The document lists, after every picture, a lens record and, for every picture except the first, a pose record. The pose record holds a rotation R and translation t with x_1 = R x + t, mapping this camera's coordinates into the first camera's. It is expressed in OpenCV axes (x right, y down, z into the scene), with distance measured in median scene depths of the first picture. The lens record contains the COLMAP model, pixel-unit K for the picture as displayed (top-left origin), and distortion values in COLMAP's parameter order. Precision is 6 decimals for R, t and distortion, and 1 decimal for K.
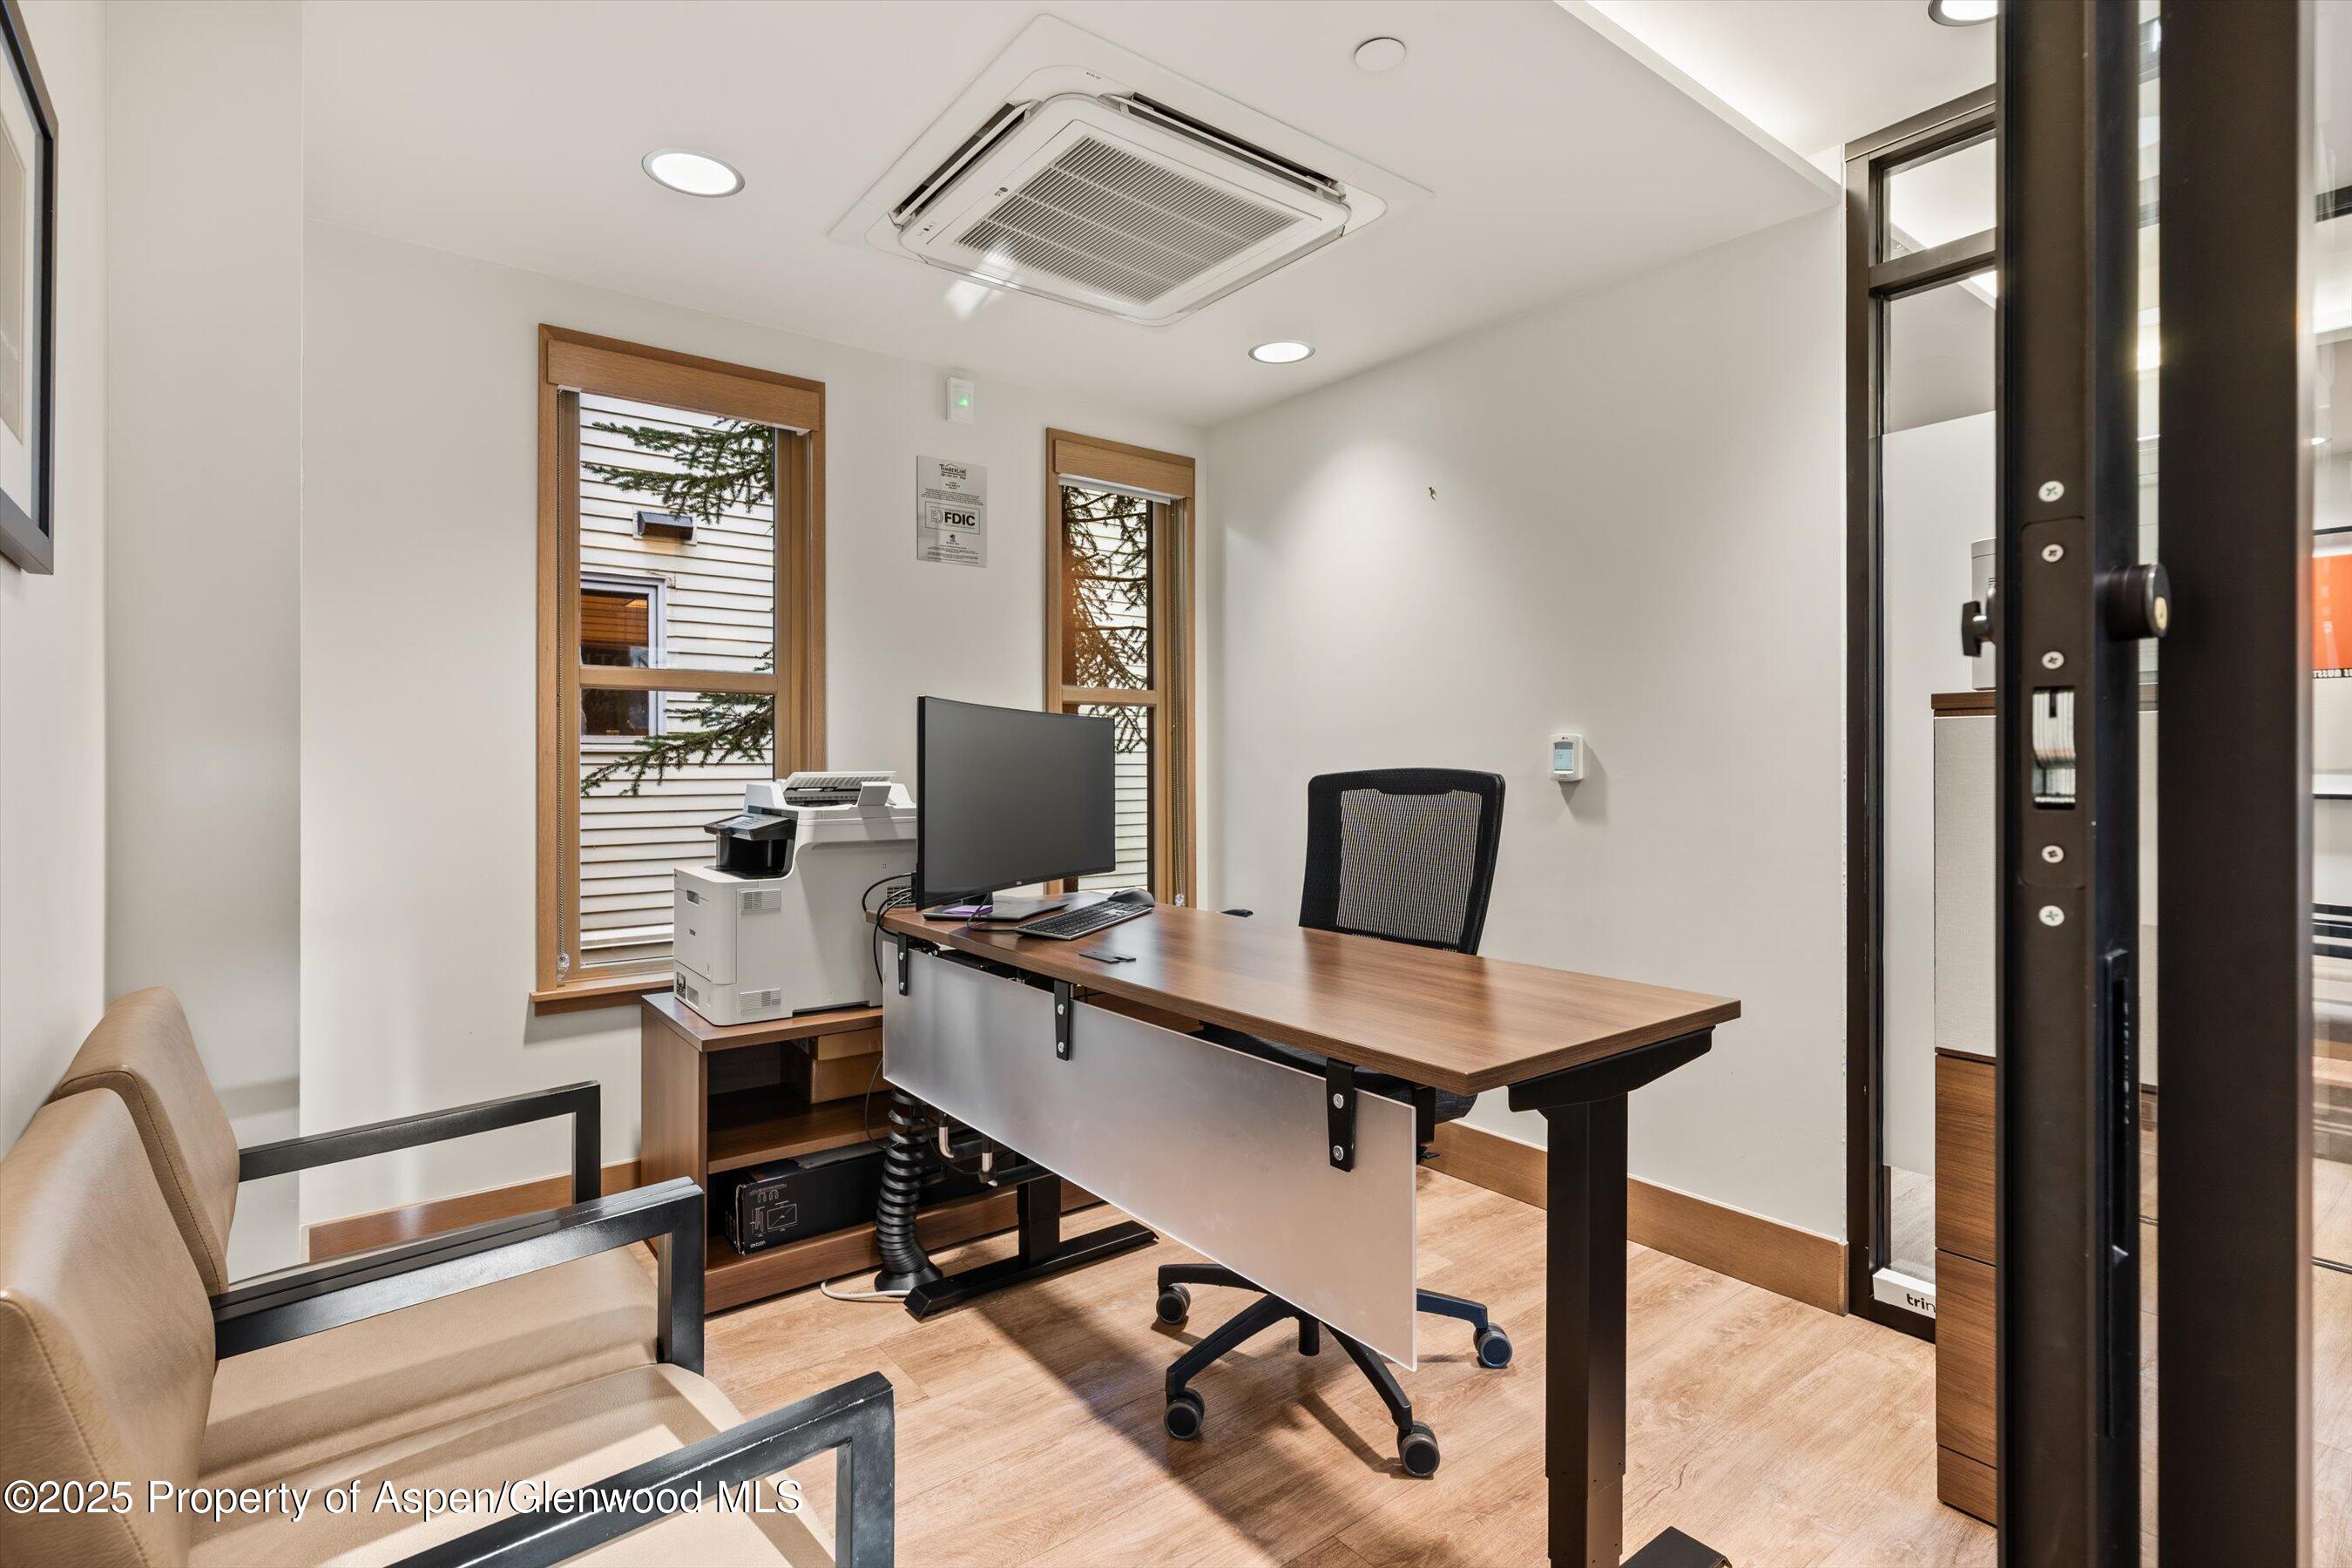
lens RADIAL K [[1138.4, 0, 1179.1], [0, 1138.4, 771.5], [0, 0, 1]] dist [-0.000140, 0.001680]
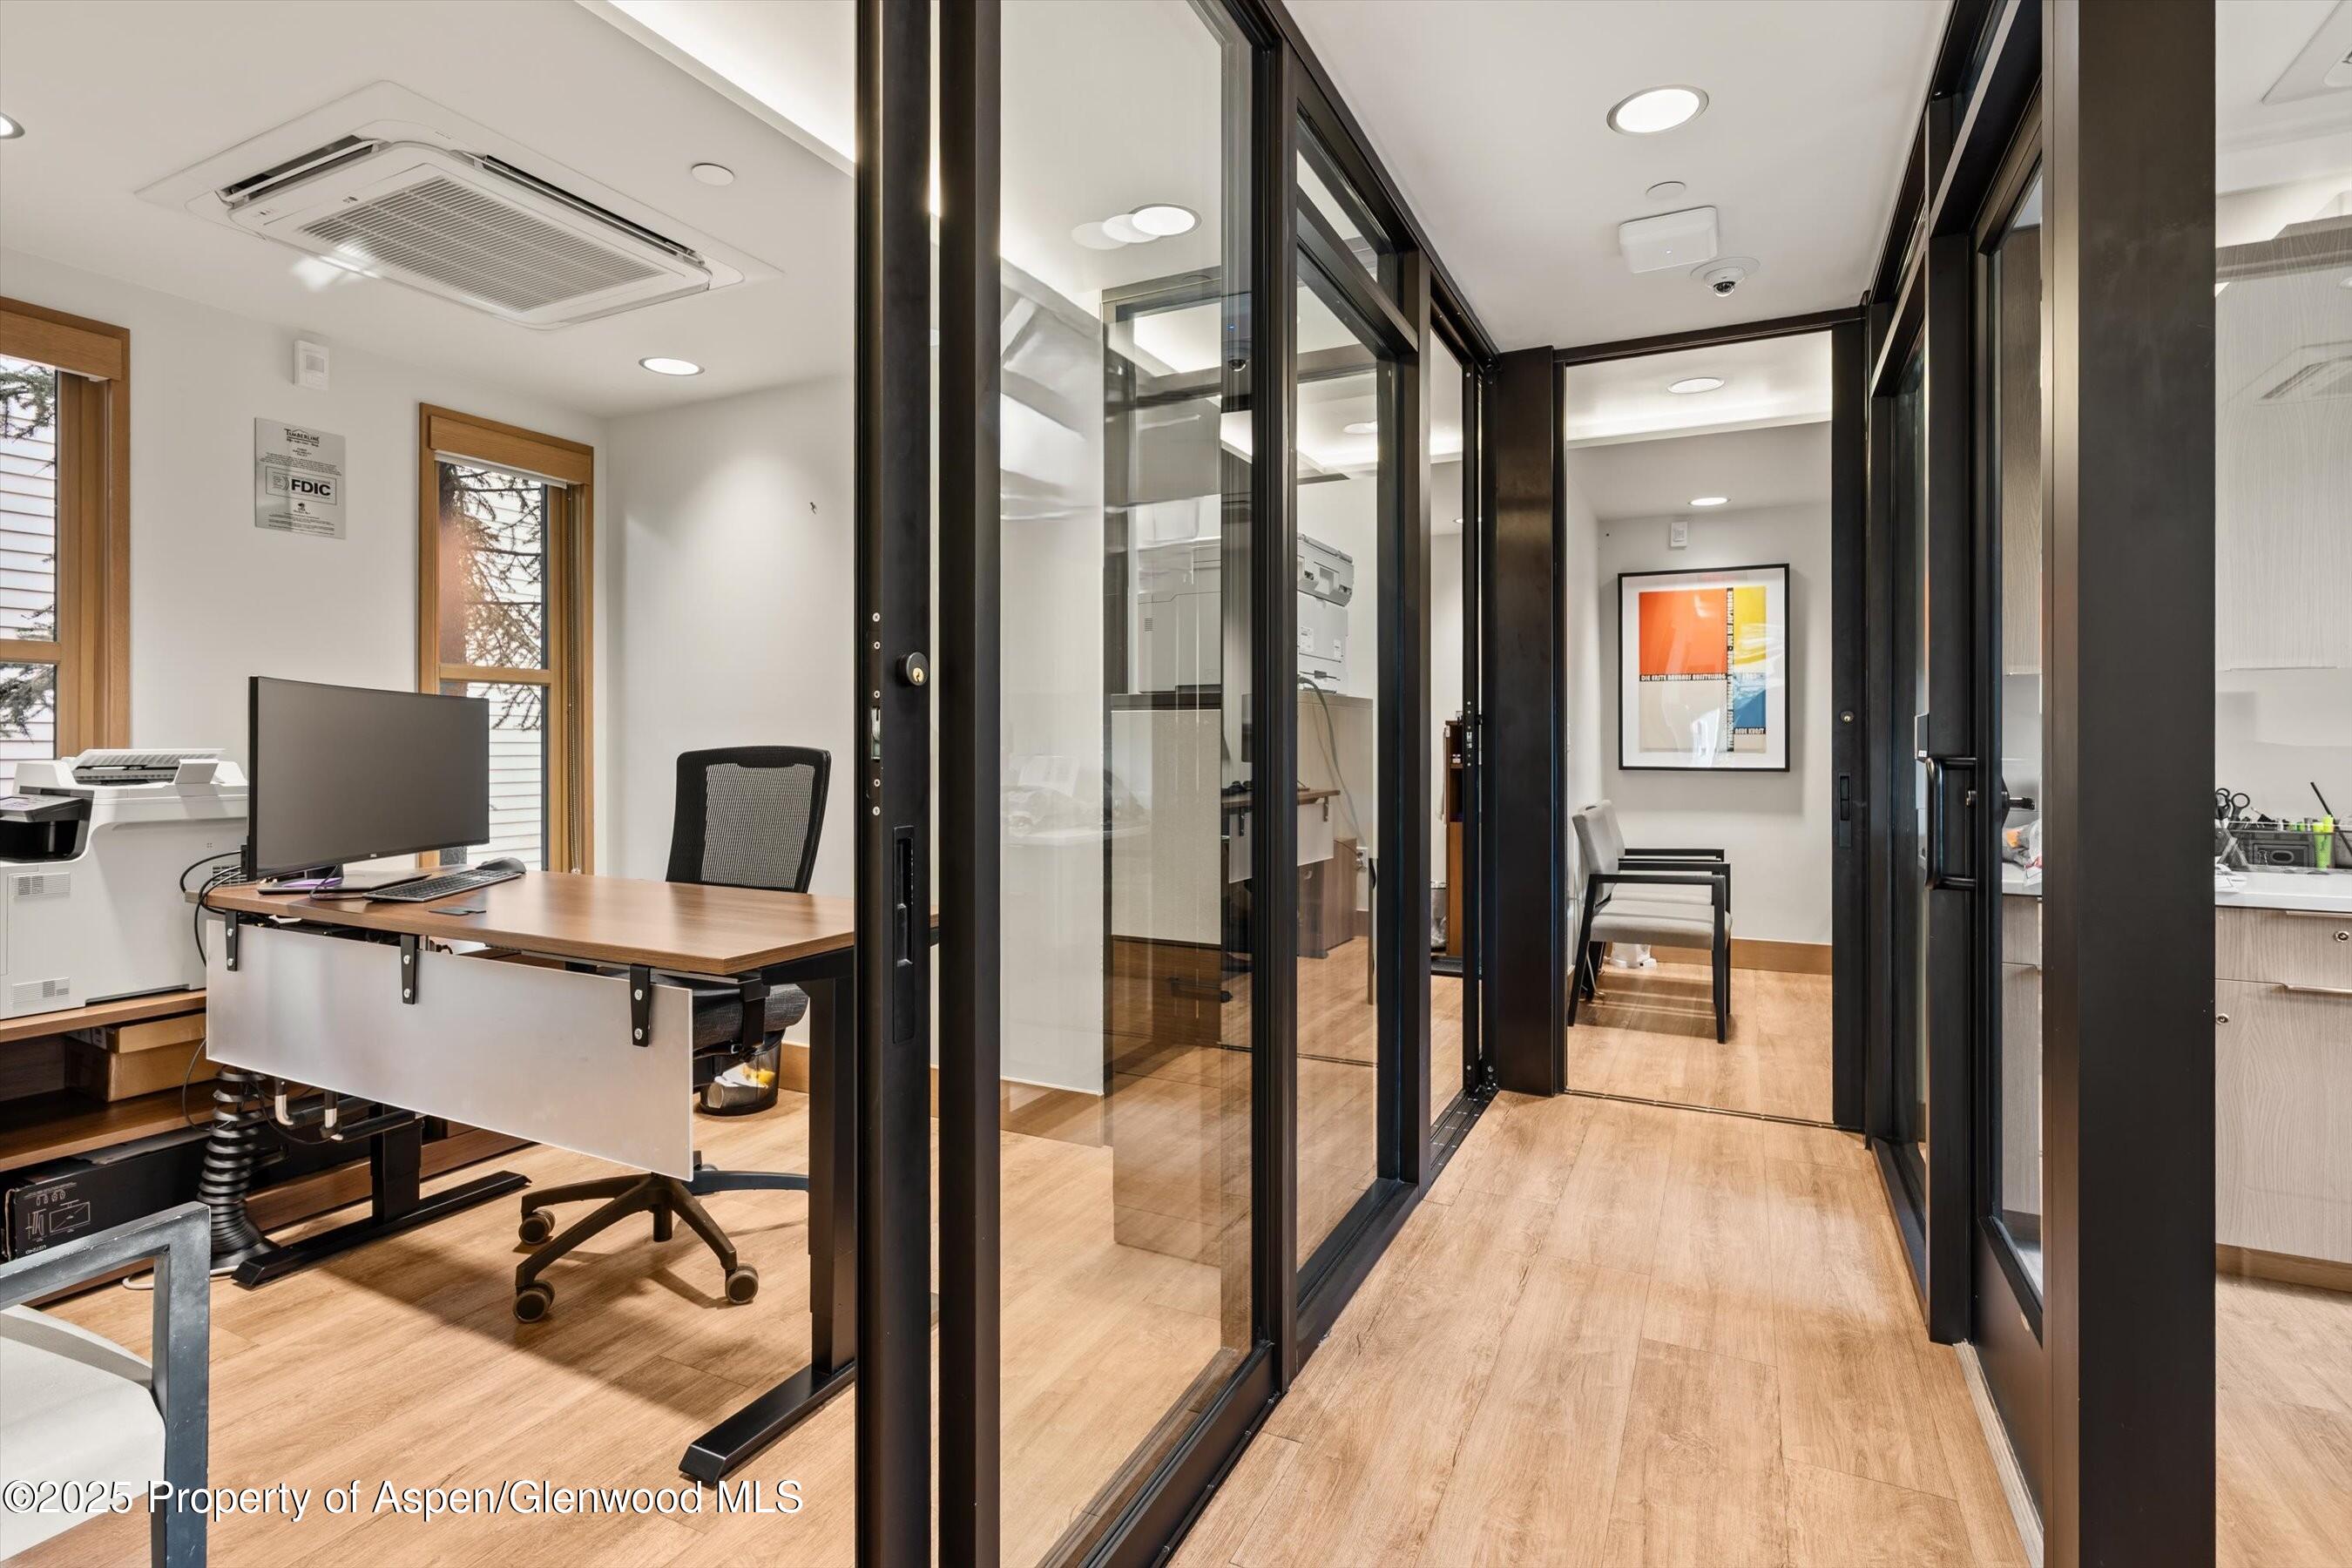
lens RADIAL K [[1138.4, 0, 1175.5], [0, 1138.4, 744.9], [0, 0, 1]] dist [-0.000140, 0.001680]
pose [[0.901881, 0.001690, 0.431980, 0.073421], [0.000539, 0.999987, -0.005037, 0.002498], [-0.431983, 0.004776, 0.901869, -0.265511]]
